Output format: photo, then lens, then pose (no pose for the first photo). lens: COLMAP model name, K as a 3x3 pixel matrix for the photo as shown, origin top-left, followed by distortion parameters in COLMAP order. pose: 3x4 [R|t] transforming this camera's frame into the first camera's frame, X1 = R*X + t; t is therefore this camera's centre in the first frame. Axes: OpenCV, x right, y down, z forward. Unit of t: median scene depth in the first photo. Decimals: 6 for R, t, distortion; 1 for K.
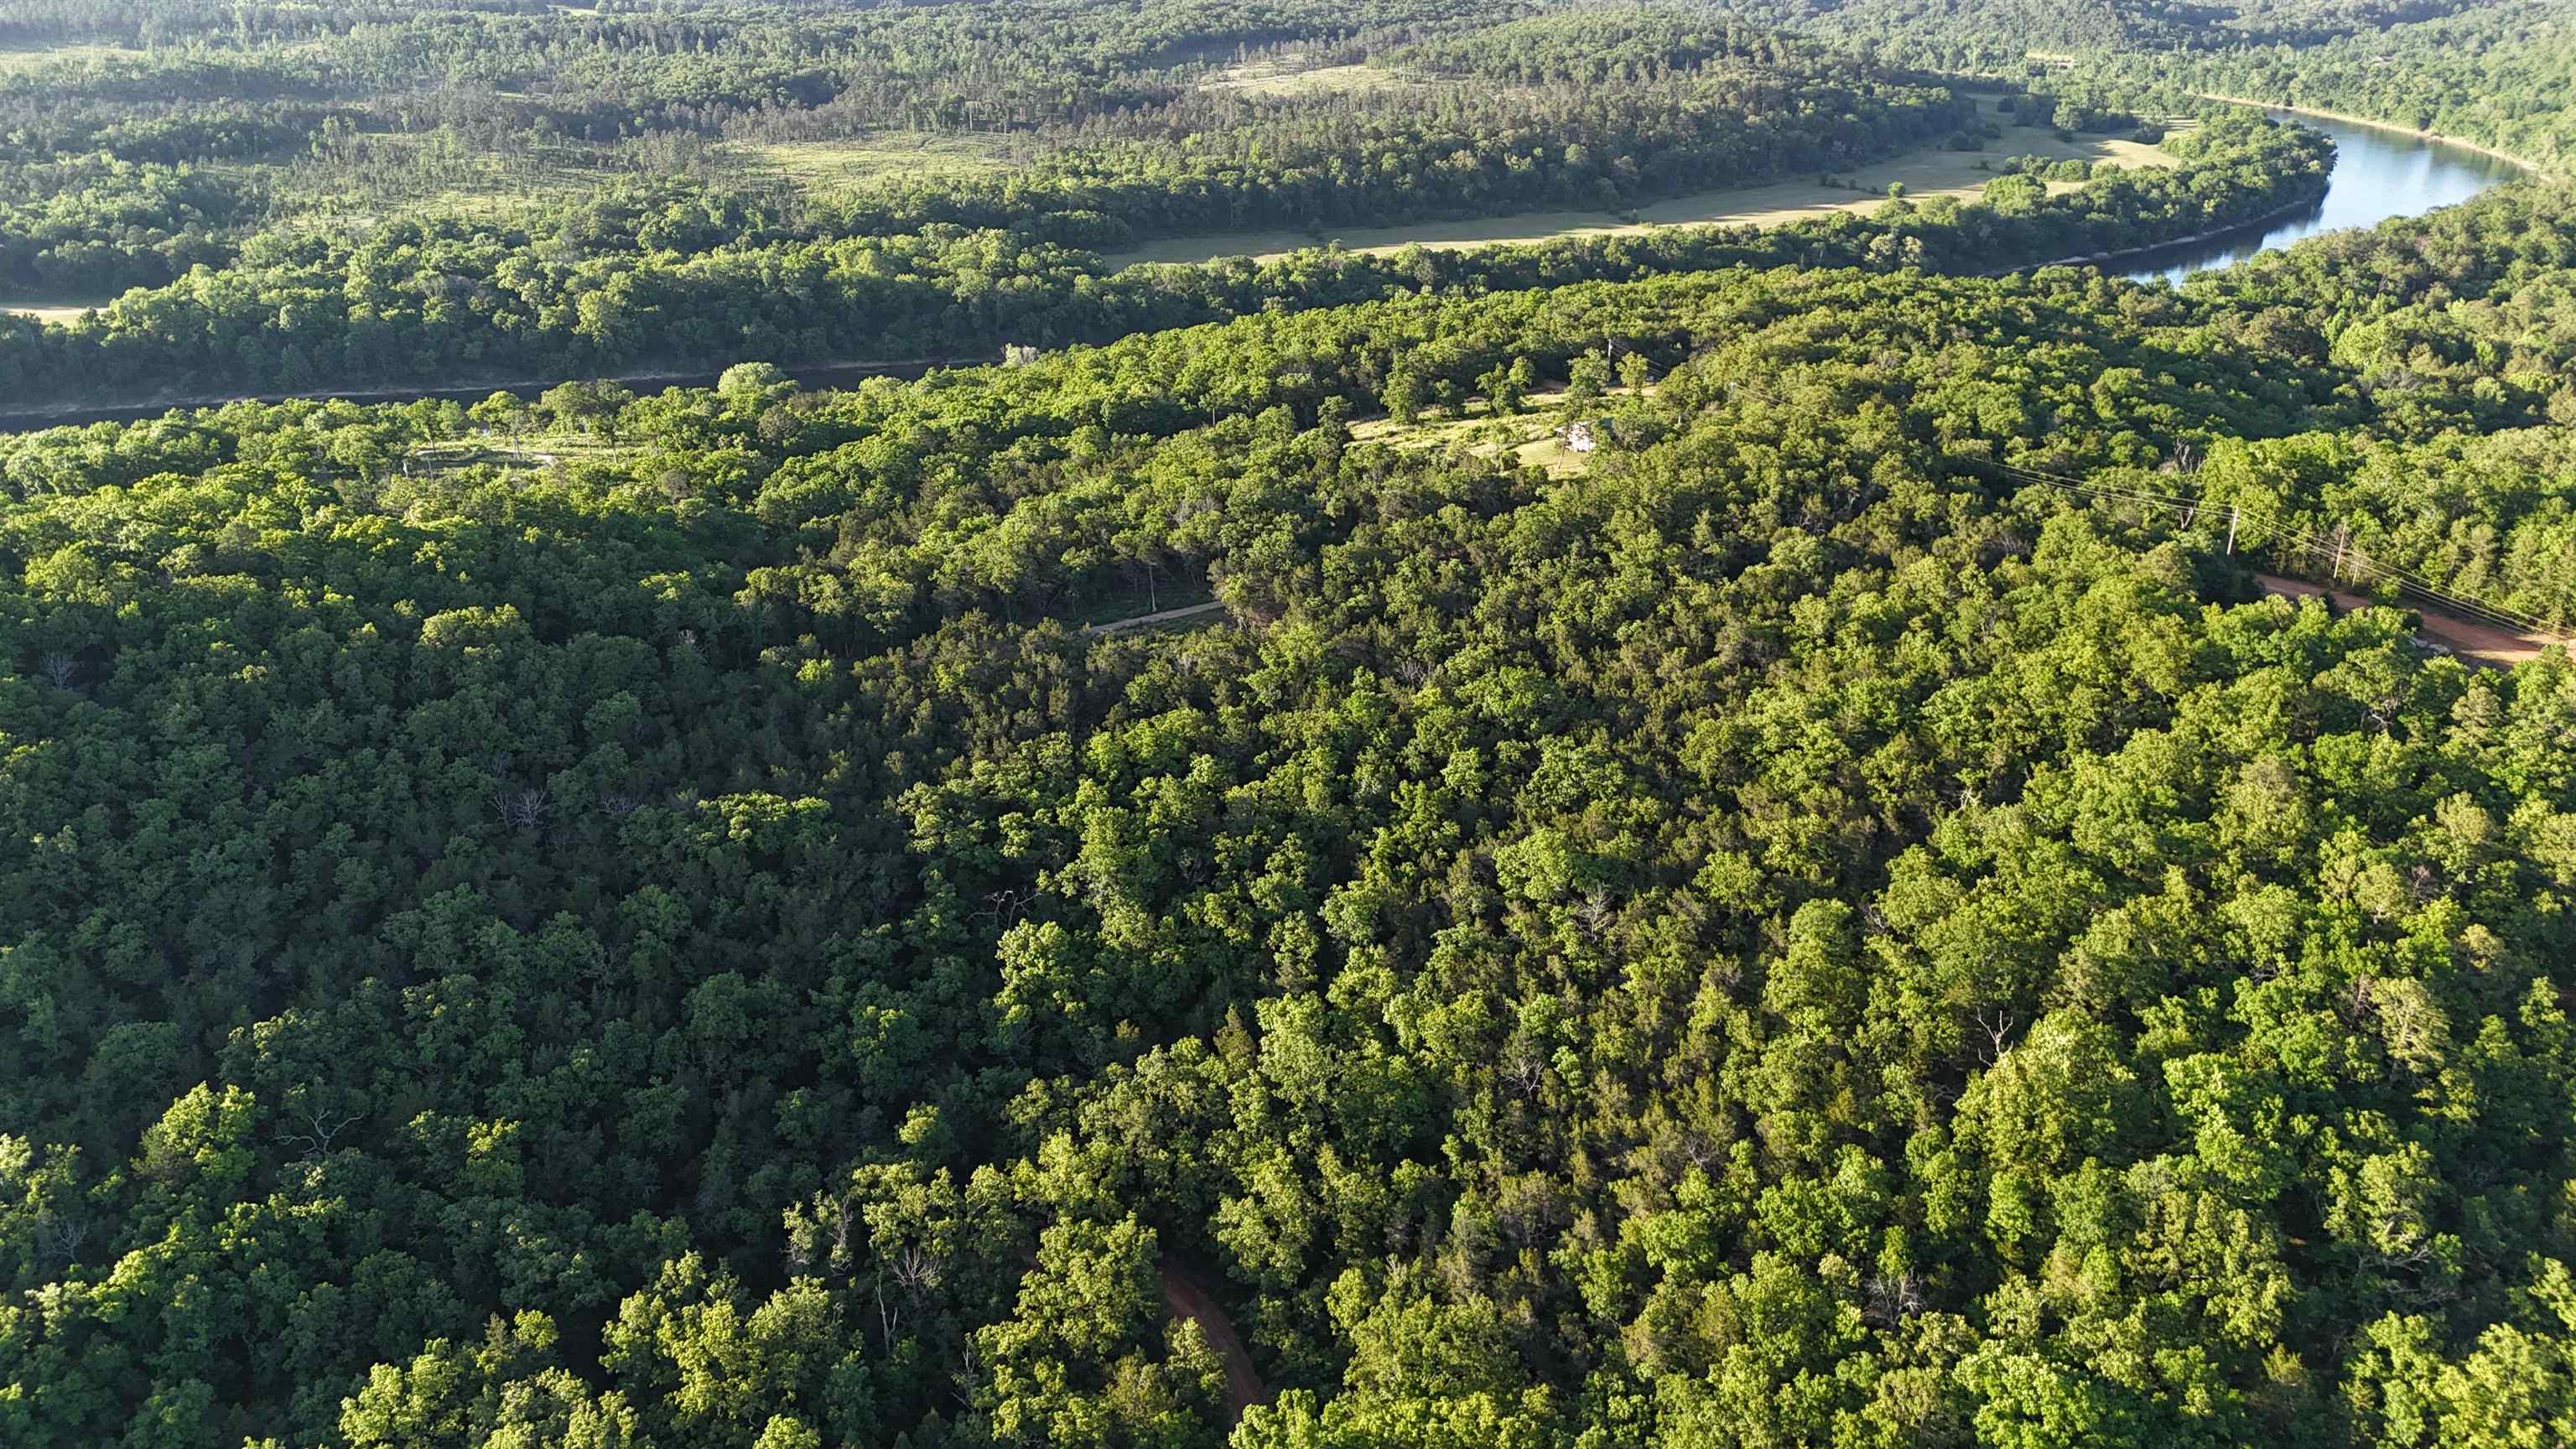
lens RADIAL K [[1889.5, 0, 1288.7], [0, 1889.5, 730.8], [0, 0, 1]] dist [0.082650, -0.074974]
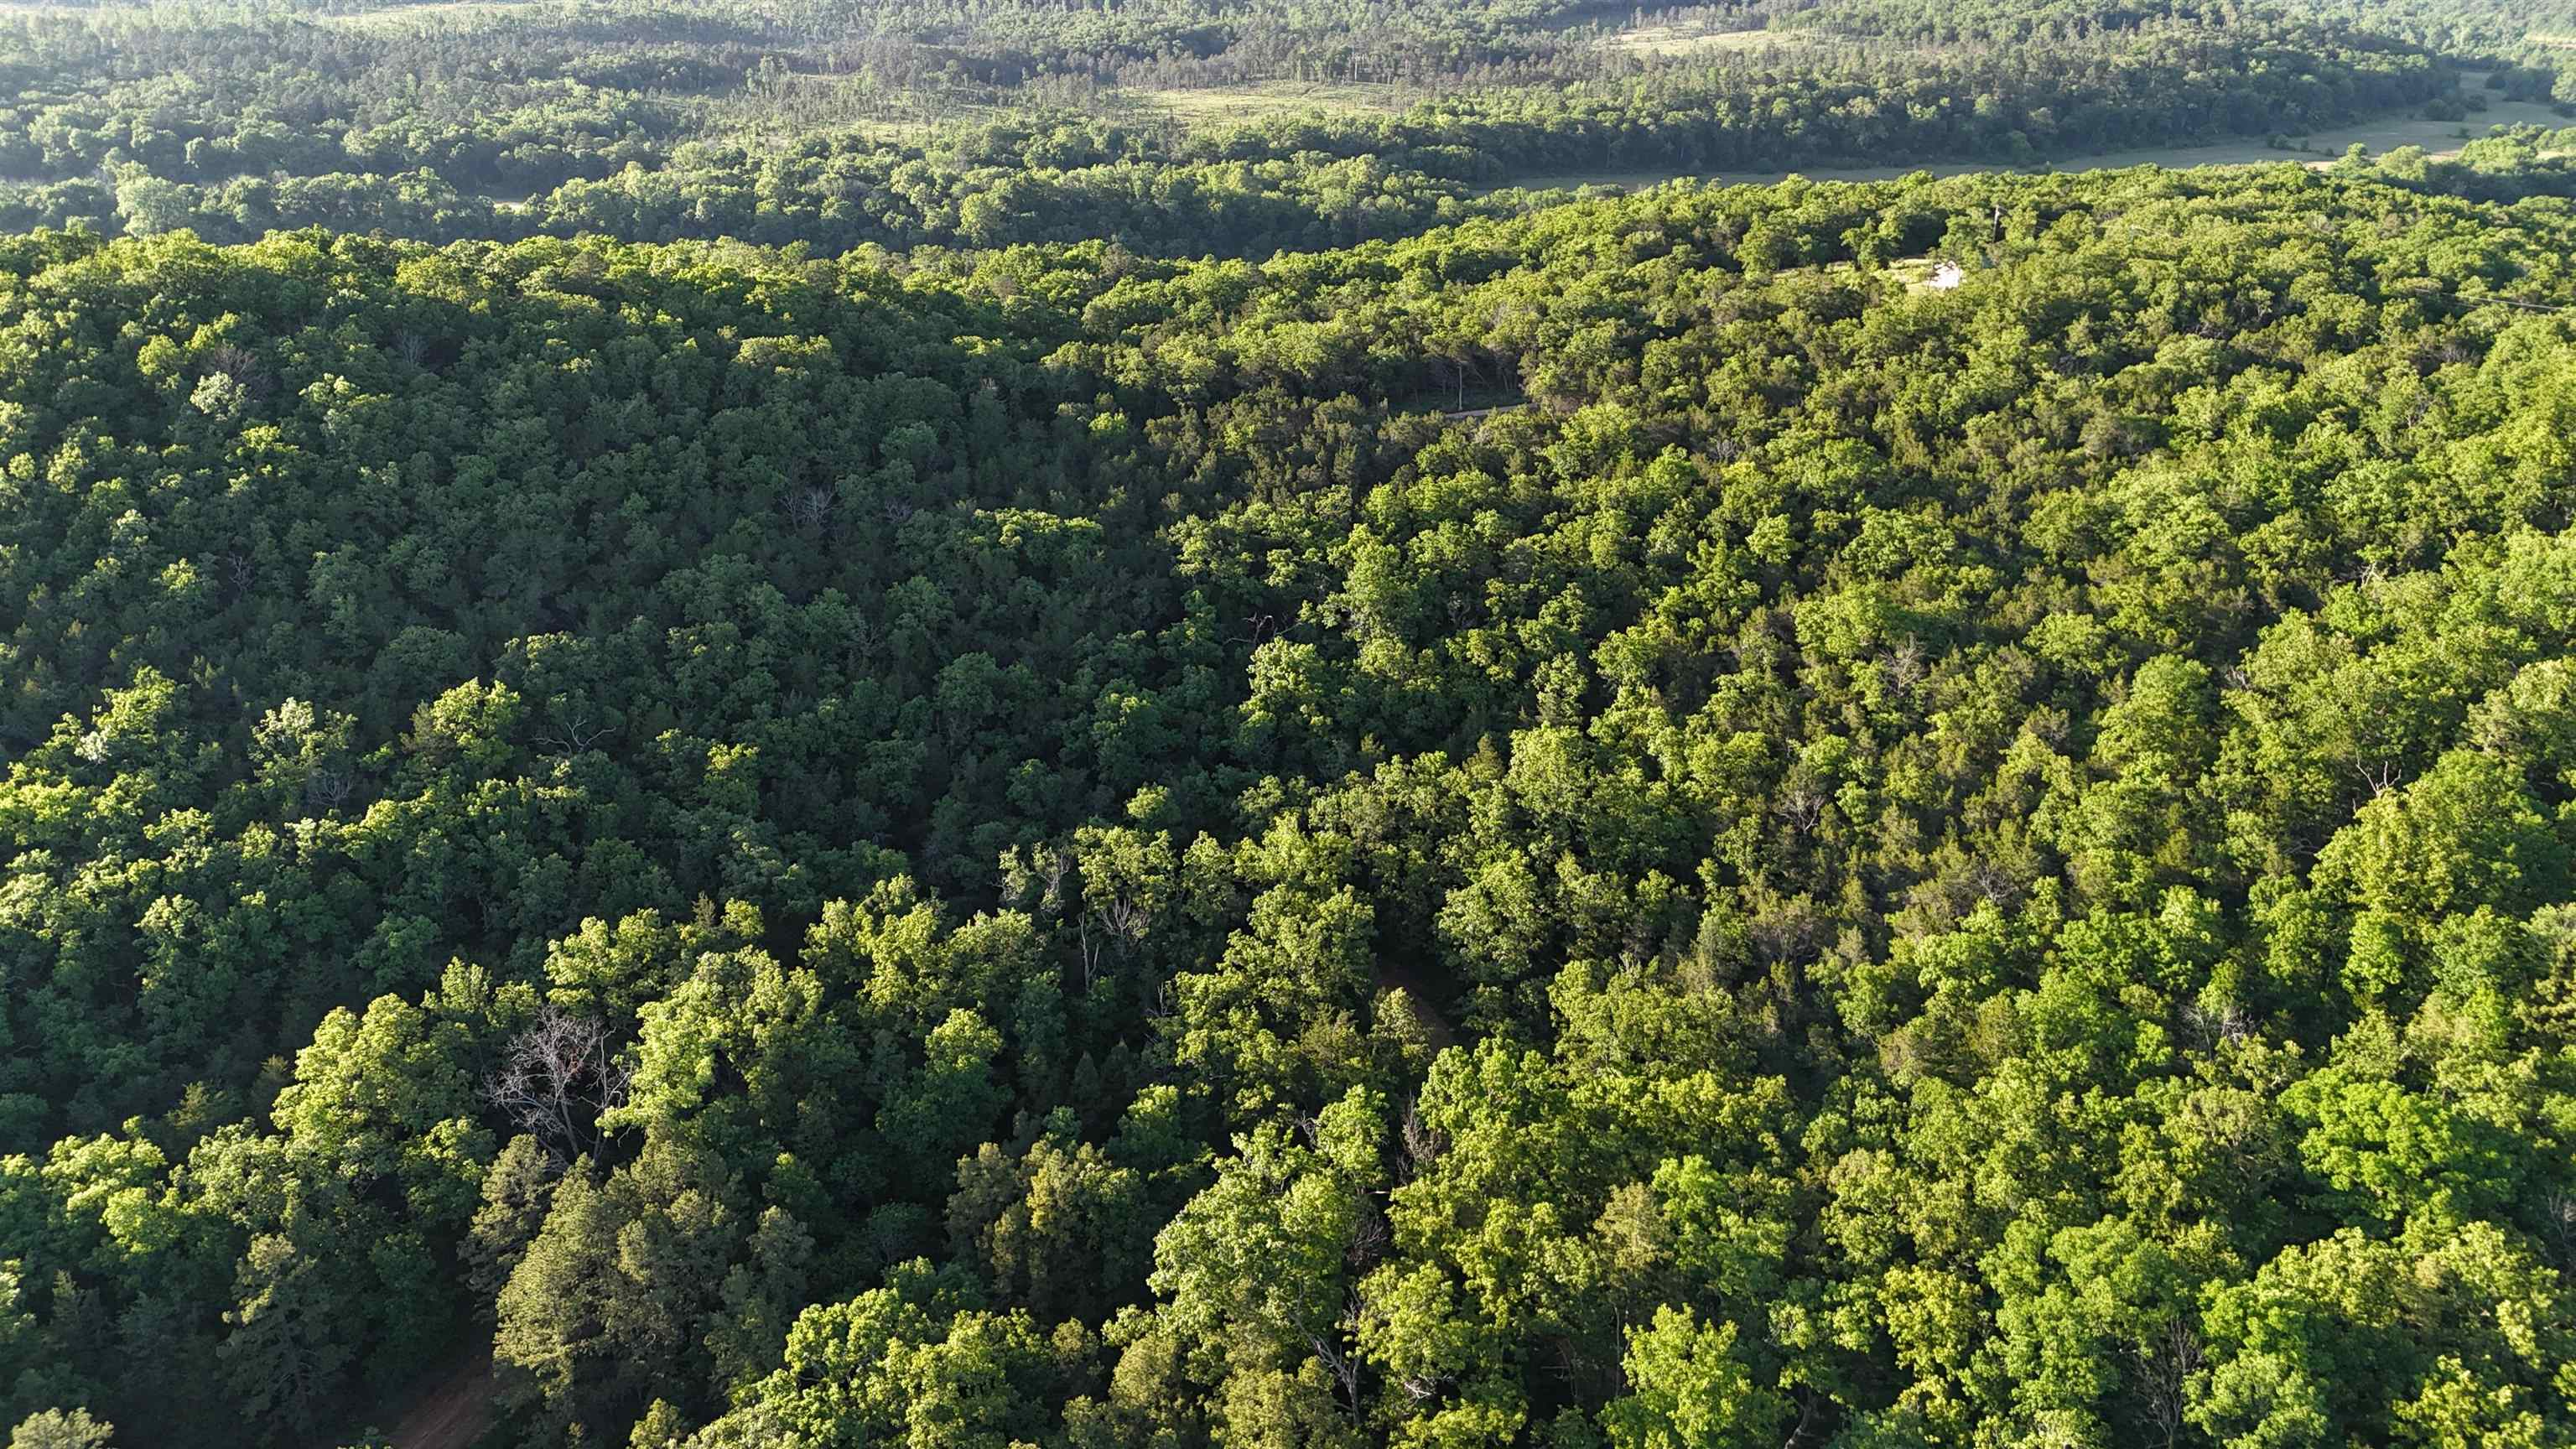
lens RADIAL K [[1889.5, 0, 1288.7], [0, 1889.5, 730.8], [0, 0, 1]] dist [0.082650, -0.074974]
pose [[0.980413, 0.079559, -0.180168, 0.037340], [-0.080214, 0.996771, 0.003656, 0.131071], [0.179877, 0.010868, 0.983629, 0.056018]]
